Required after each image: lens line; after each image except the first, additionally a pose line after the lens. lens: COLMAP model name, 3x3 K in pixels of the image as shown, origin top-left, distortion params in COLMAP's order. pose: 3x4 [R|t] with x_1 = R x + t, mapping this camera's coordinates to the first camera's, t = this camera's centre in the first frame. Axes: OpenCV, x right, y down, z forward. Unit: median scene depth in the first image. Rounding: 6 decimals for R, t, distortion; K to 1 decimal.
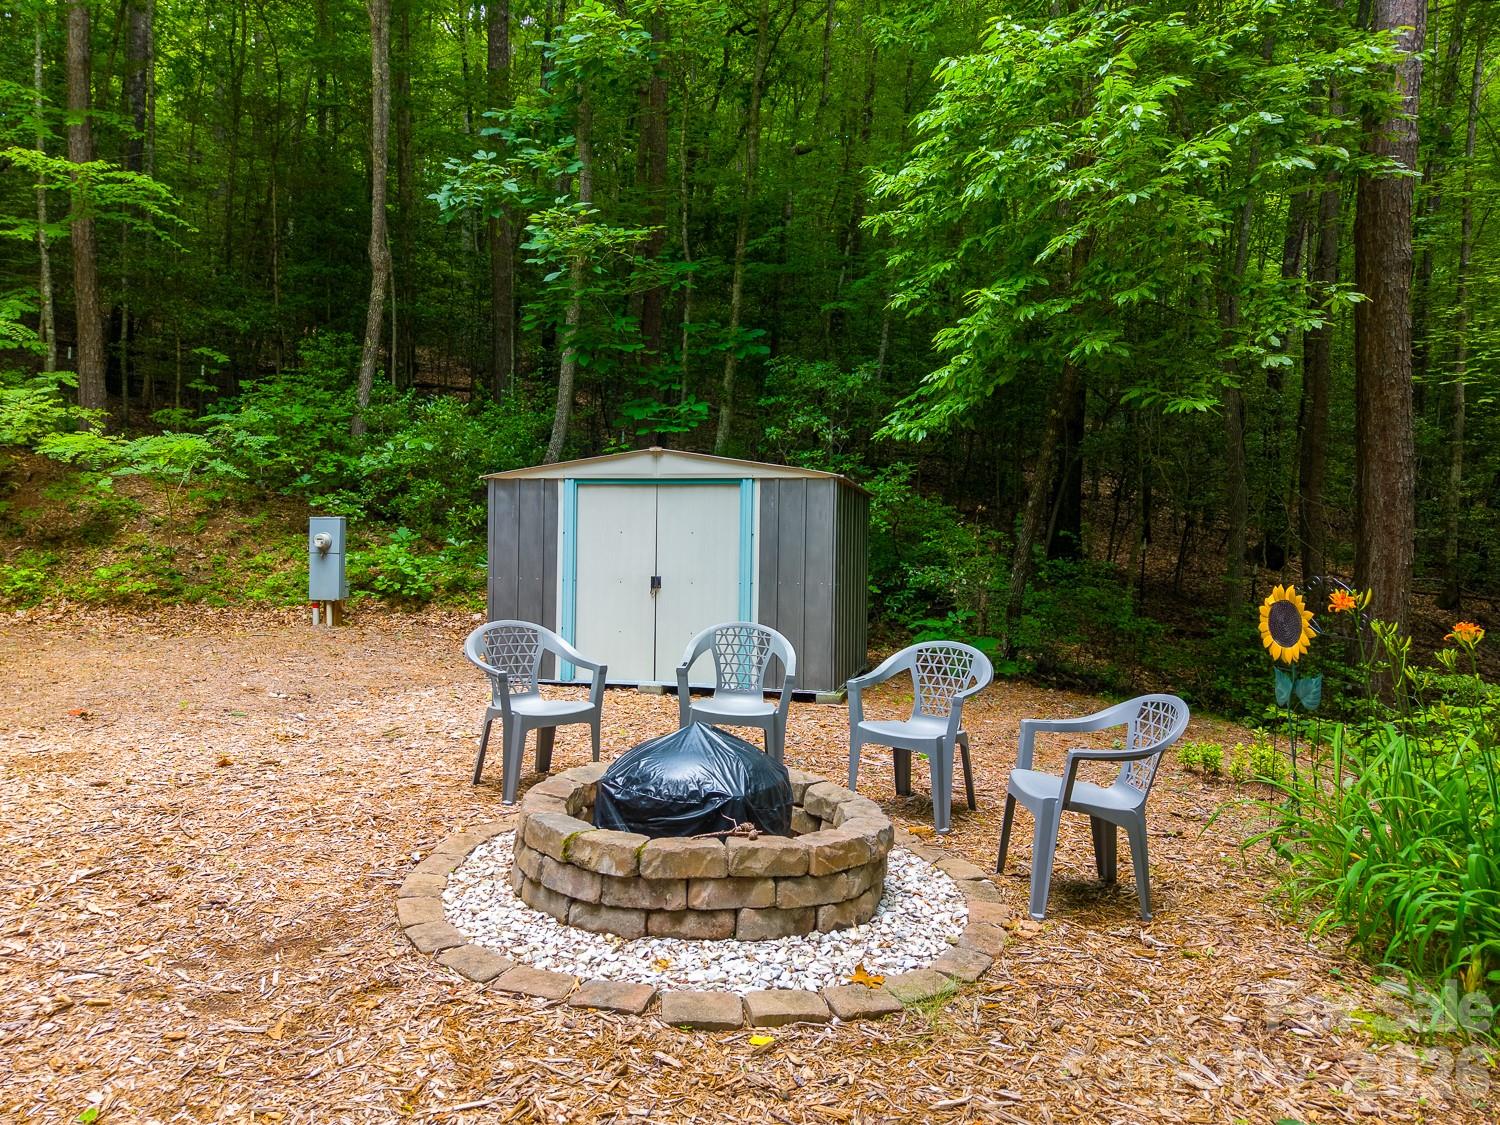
lens RADIAL K [[1014.2, 0, 750.1], [0, 1014.2, 555.8], [0, 0, 1]] dist [0.046084, -0.069654]
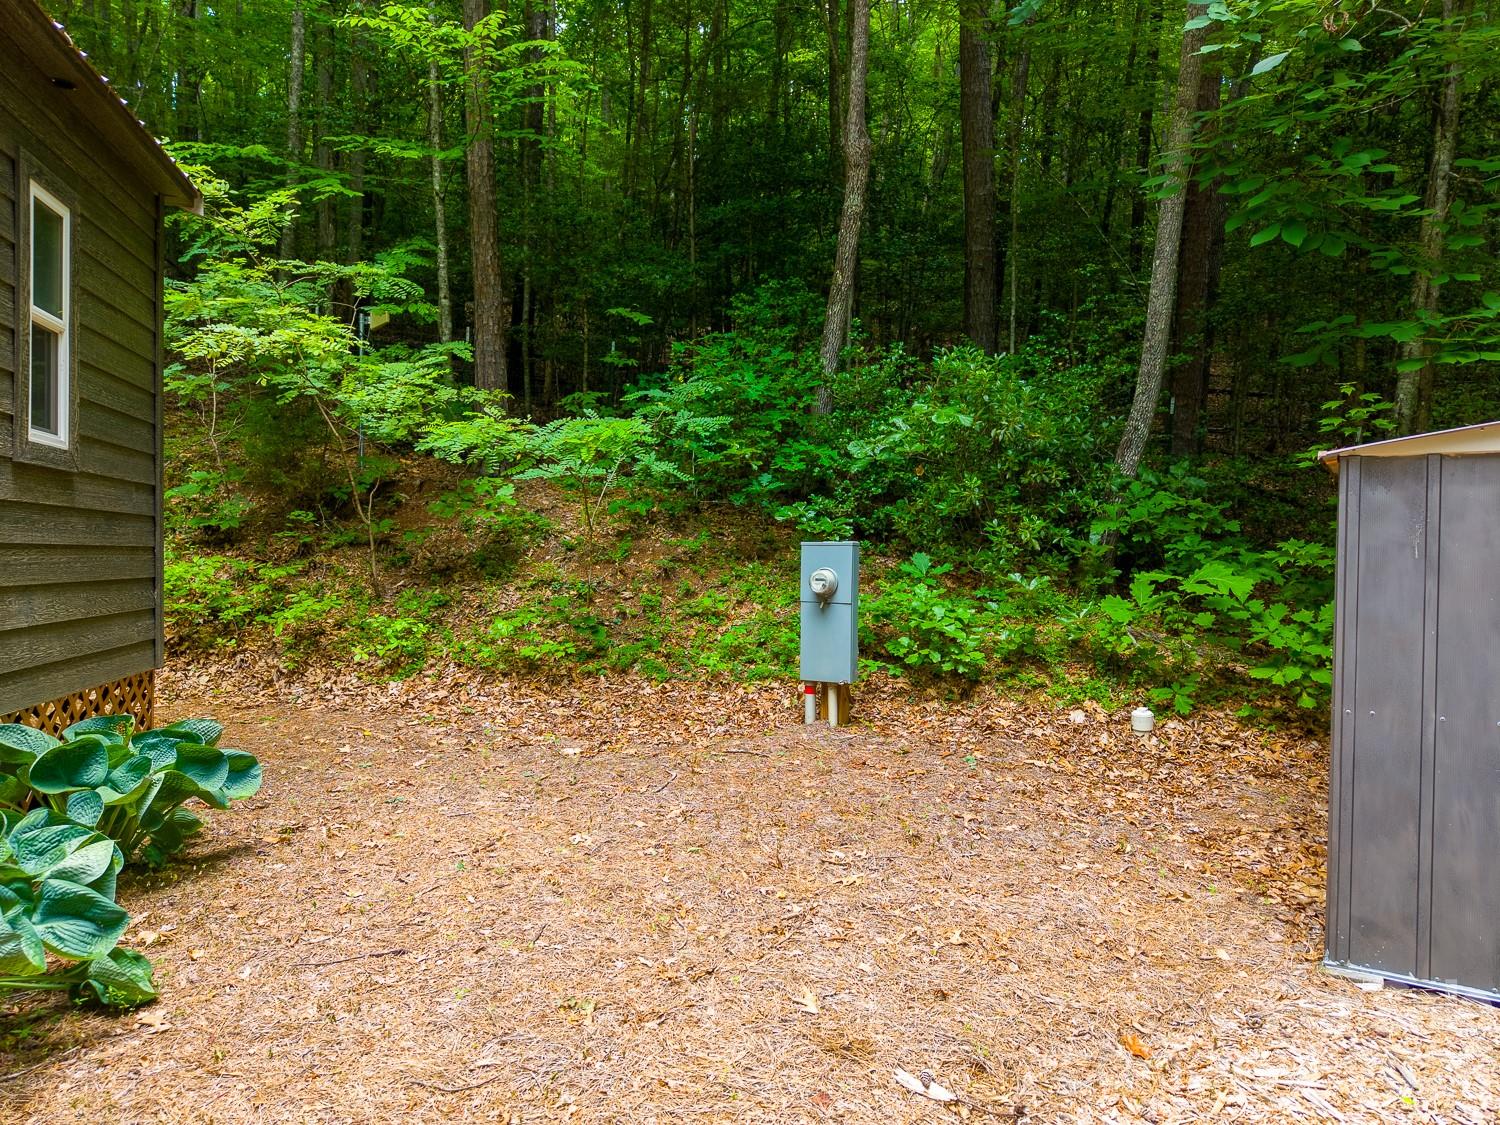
lens RADIAL K [[1014.2, 0, 750.1], [0, 1014.2, 555.8], [0, 0, 1]] dist [0.046084, -0.069654]
pose [[0.946066, 0.000200, -0.323973, -0.257183], [-0.000189, 1.000000, 0.000066, -0.028829], [0.323973, -0.000001, 0.946066, 0.411202]]
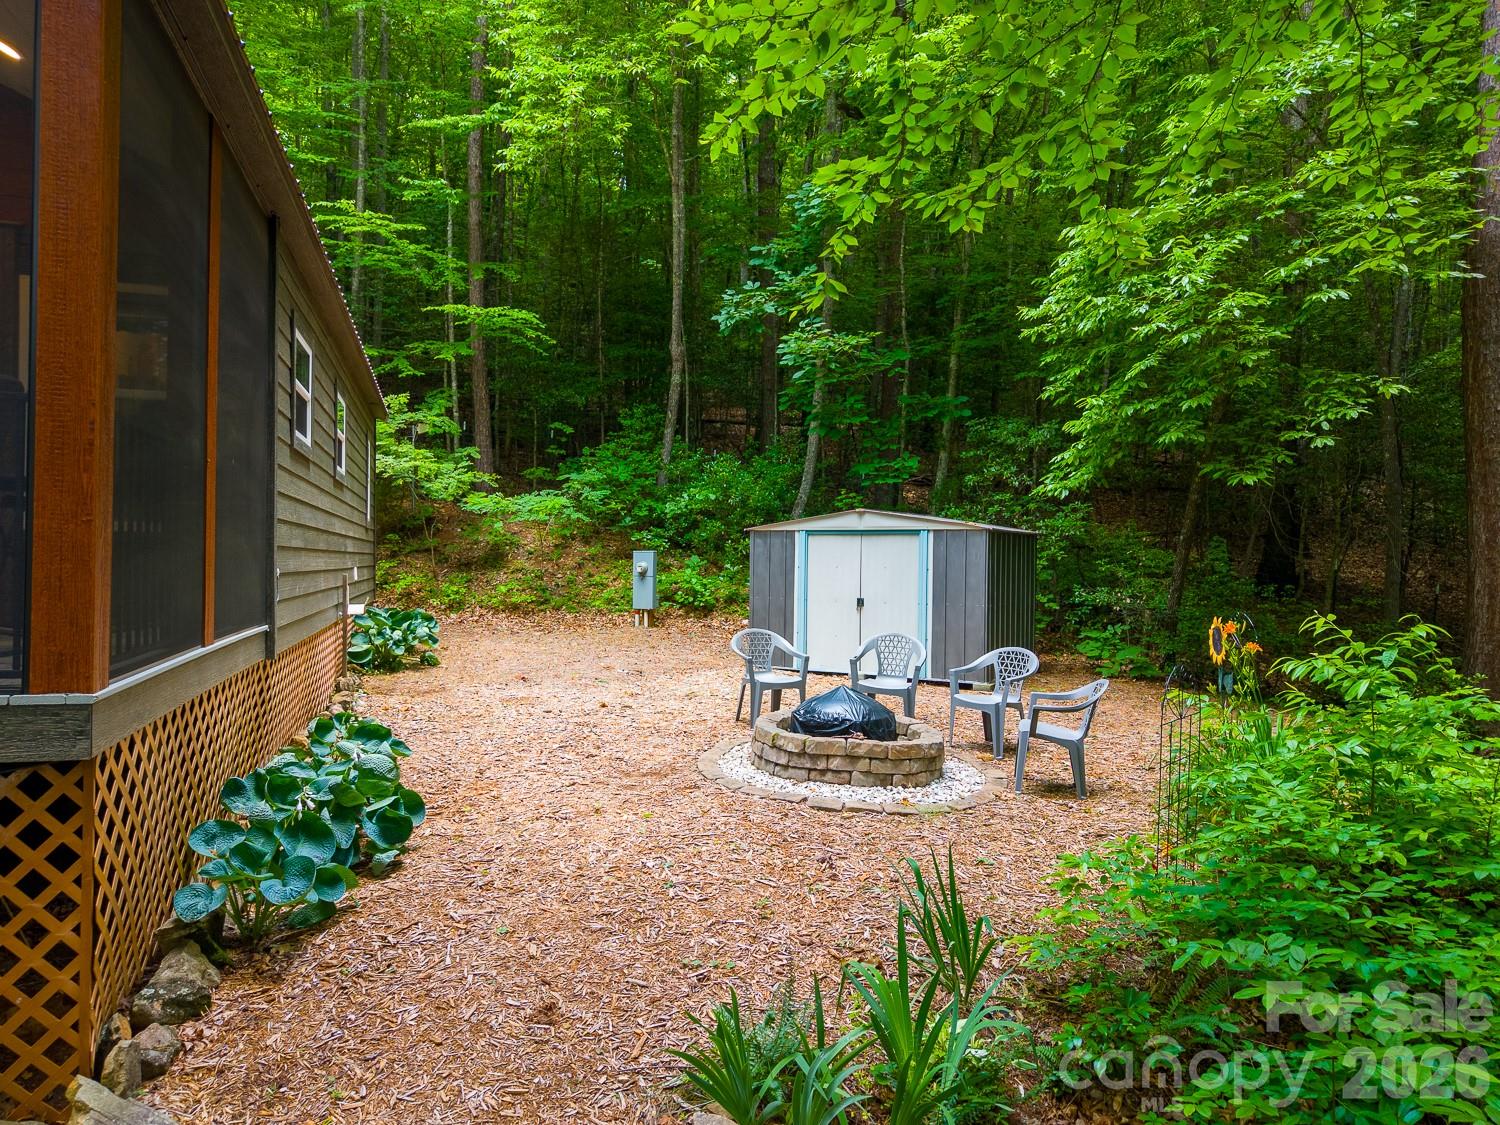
lens RADIAL K [[1014.2, 0, 750.1], [0, 1014.2, 555.8], [0, 0, 1]] dist [0.046084, -0.069654]
pose [[0.963924, -0.001076, -0.266175, 0.099729], [0.000563, 0.999998, -0.002003, -0.027023], [0.266177, 0.001781, 0.963923, -0.311674]]
